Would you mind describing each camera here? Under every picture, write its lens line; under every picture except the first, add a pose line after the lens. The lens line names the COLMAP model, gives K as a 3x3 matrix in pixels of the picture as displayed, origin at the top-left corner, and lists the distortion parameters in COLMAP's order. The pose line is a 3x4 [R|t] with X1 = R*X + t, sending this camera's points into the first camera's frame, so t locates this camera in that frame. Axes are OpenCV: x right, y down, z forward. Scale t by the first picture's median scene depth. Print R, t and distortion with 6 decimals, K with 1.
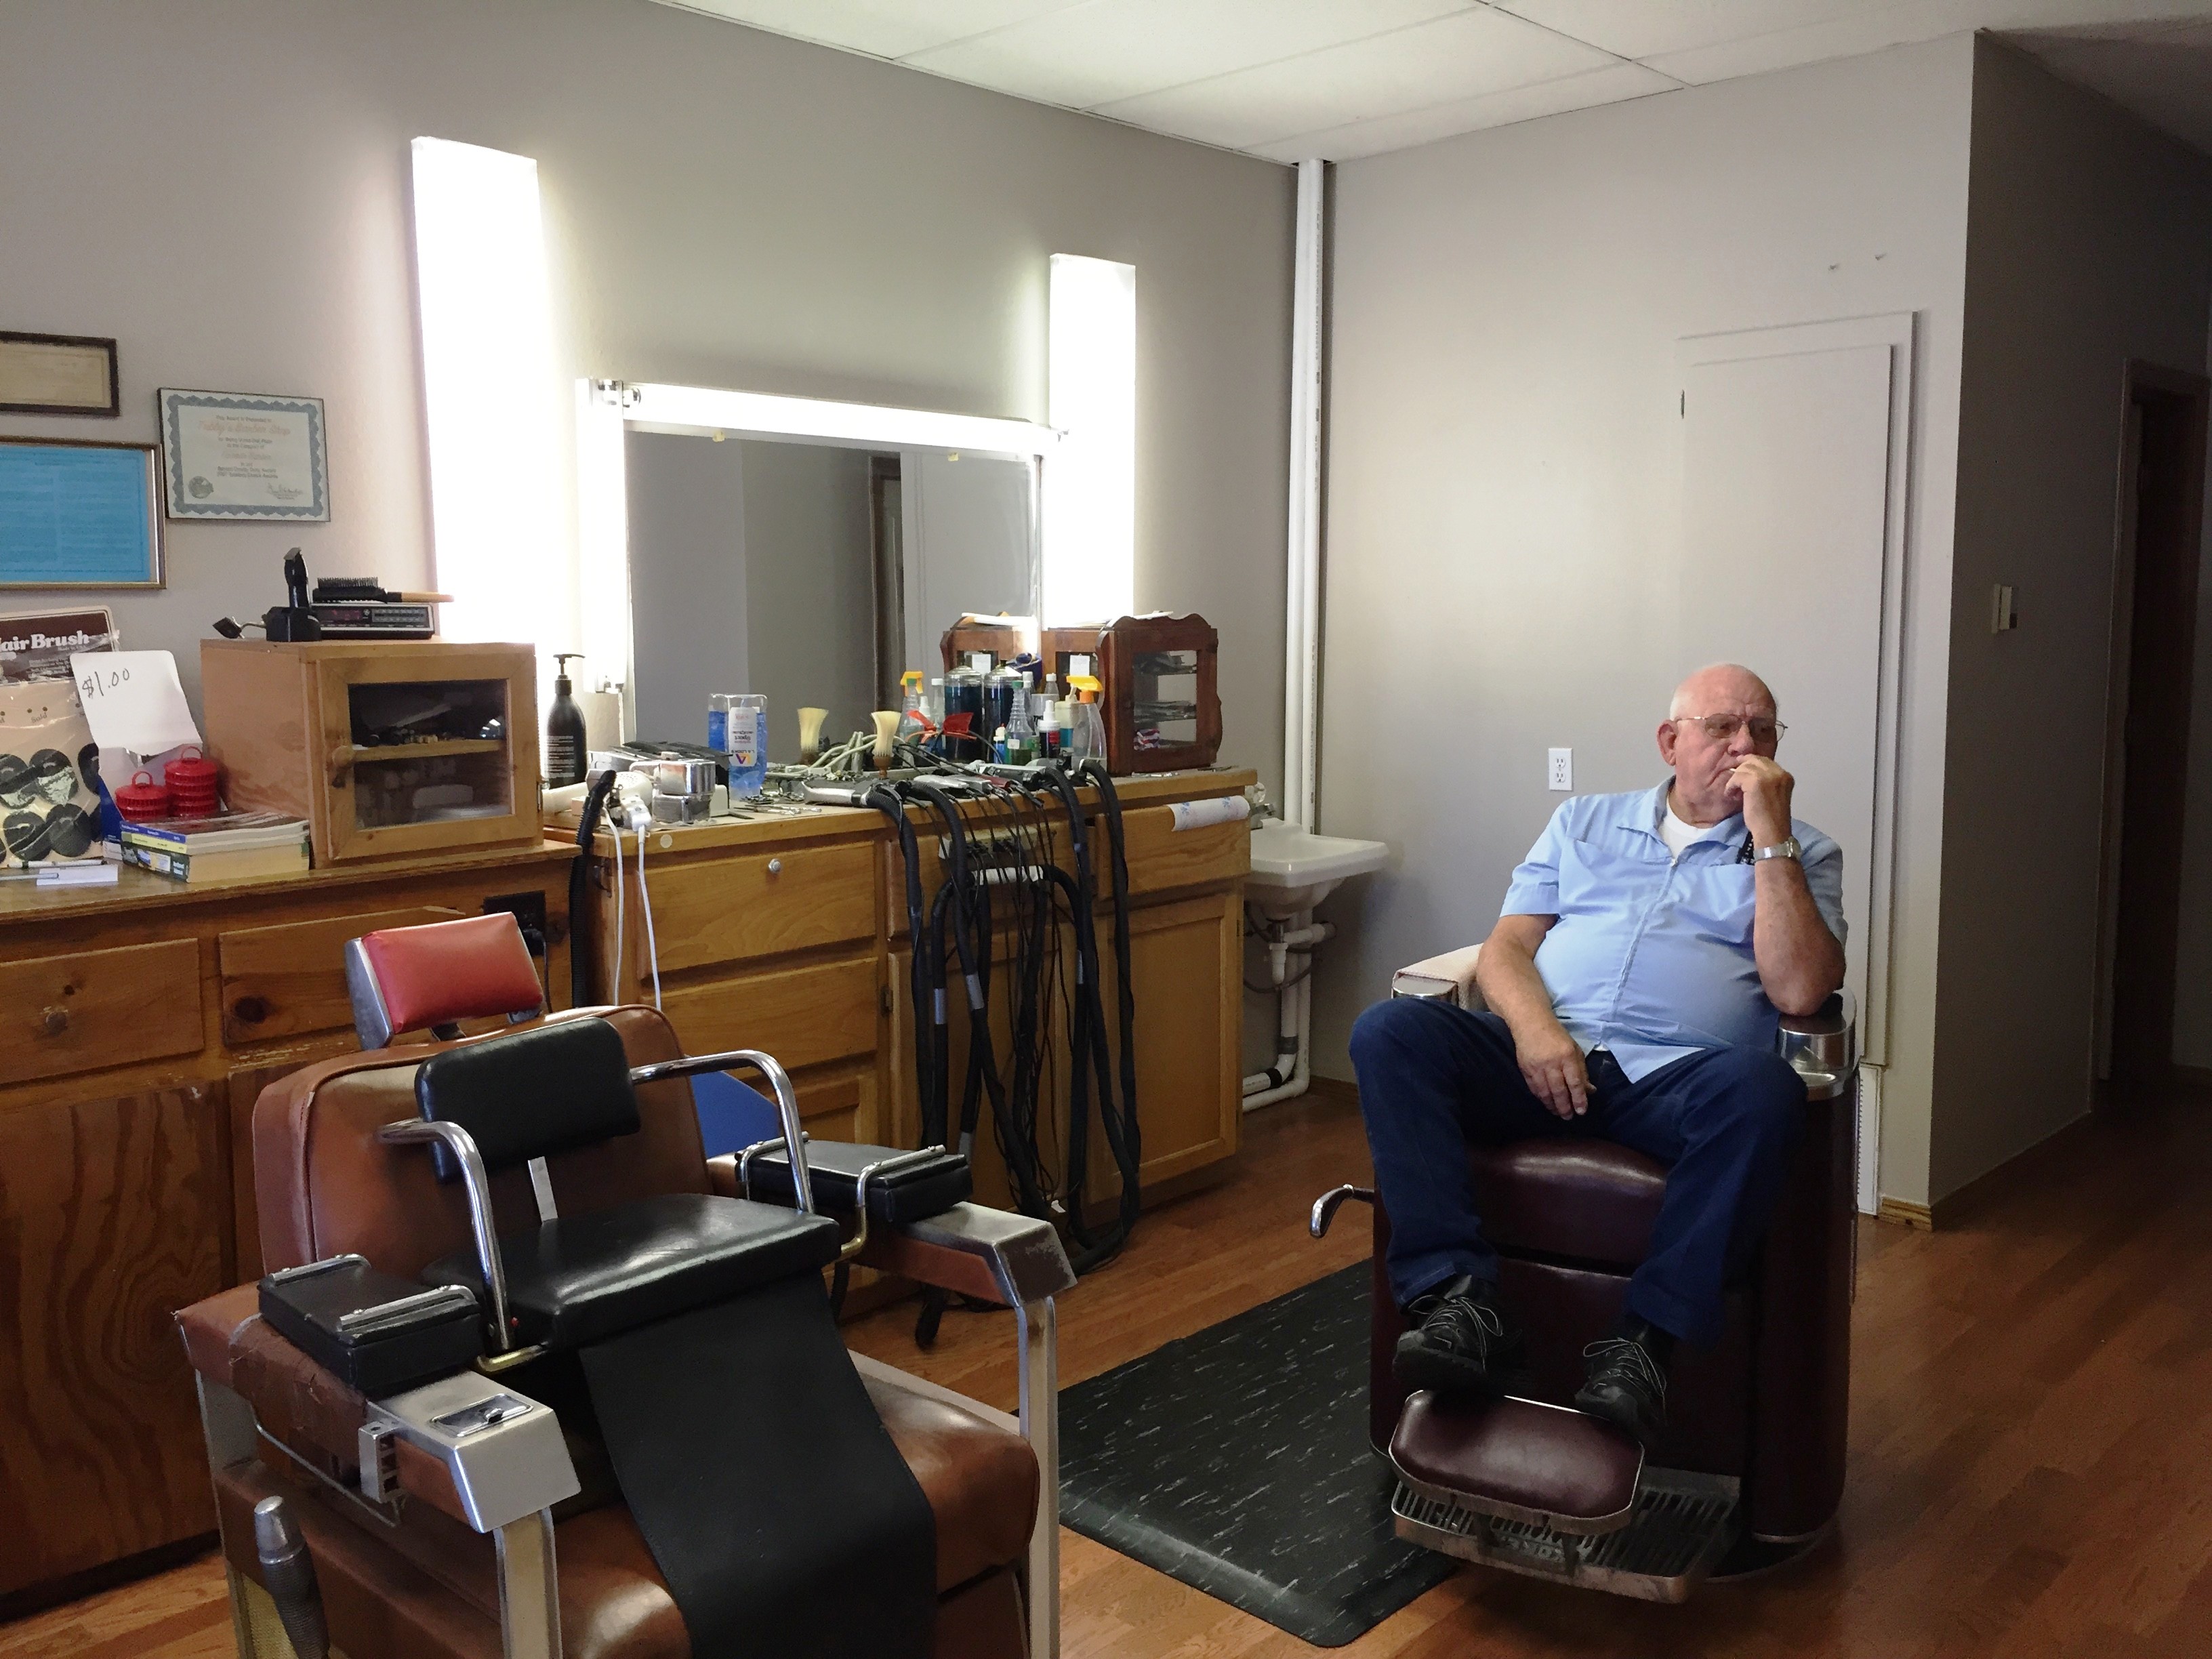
lens RADIAL K [[1867.6, 0, 1106.0], [0, 1867.6, 829.5], [0, 0, 1]] dist [0.005251, 0.002600]
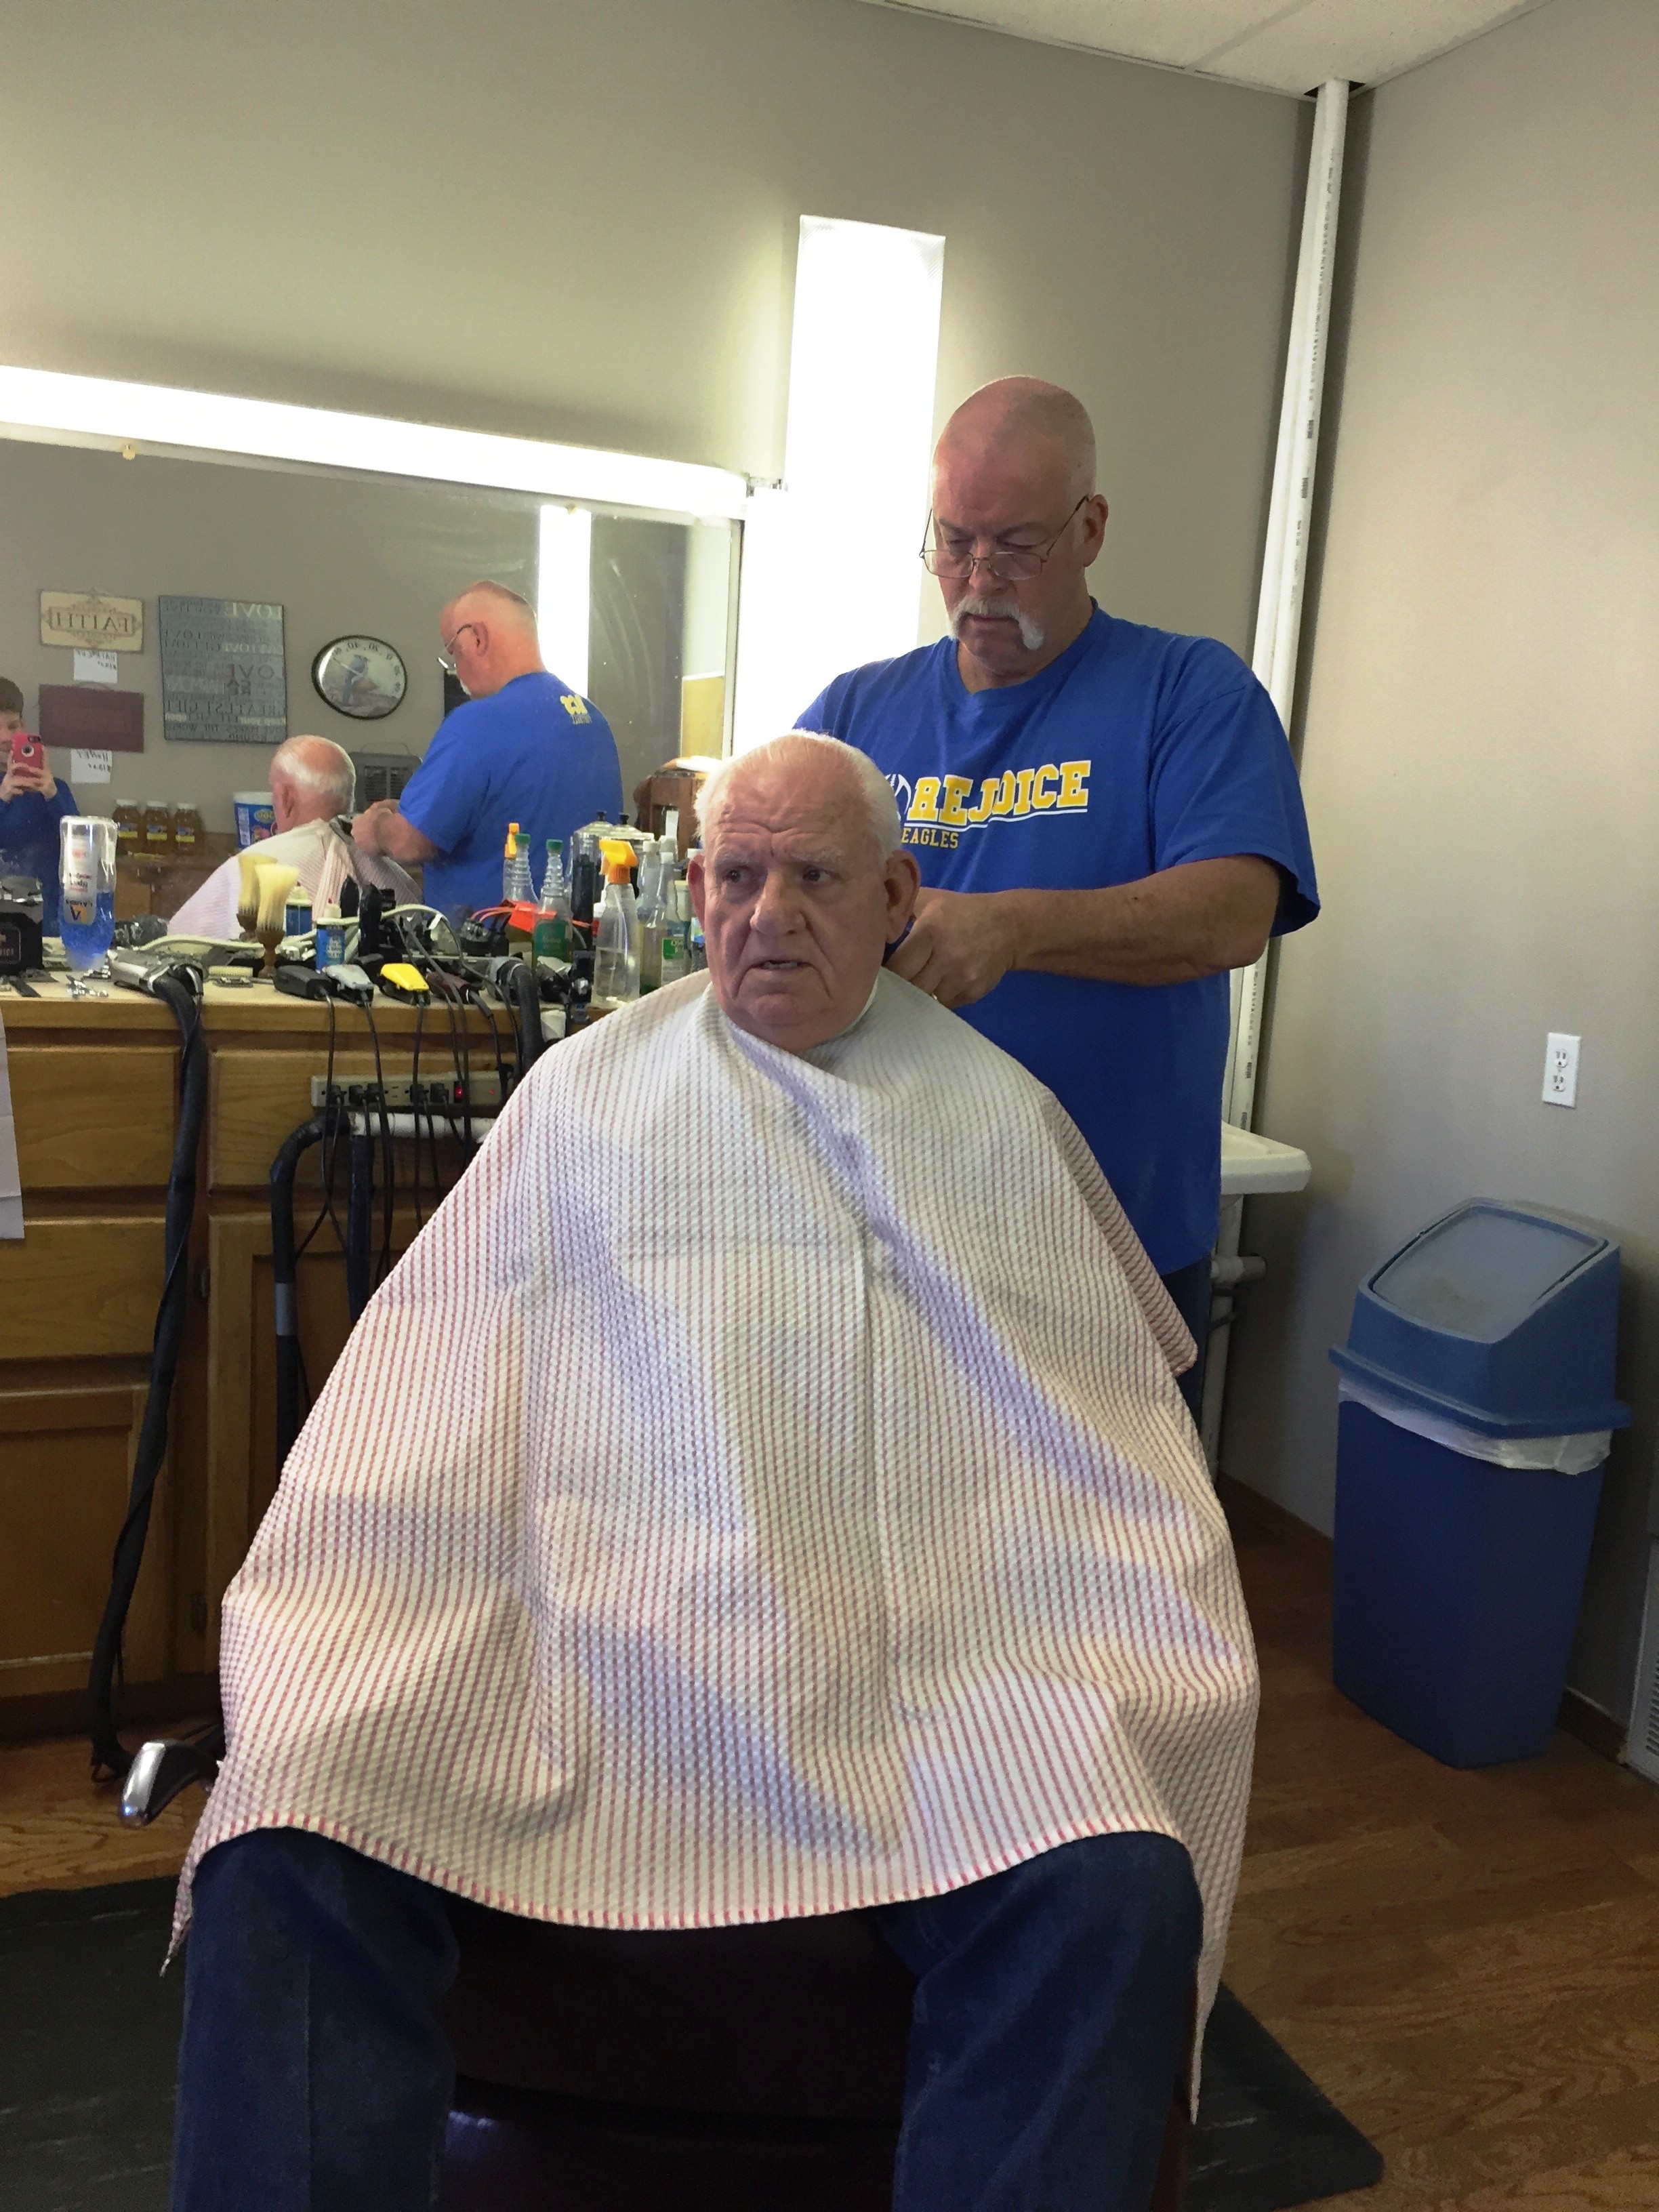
lens RADIAL K [[1867.6, 0, 829.5], [0, 1867.6, 1106.0], [0, 0, 1]] dist [0.005251, 0.002600]
pose [[0.907590, 0.130769, -0.398974, 0.411266], [-0.114949, 0.991344, 0.063441, -0.048023], [0.403816, -0.011717, 0.914765, 0.541489]]
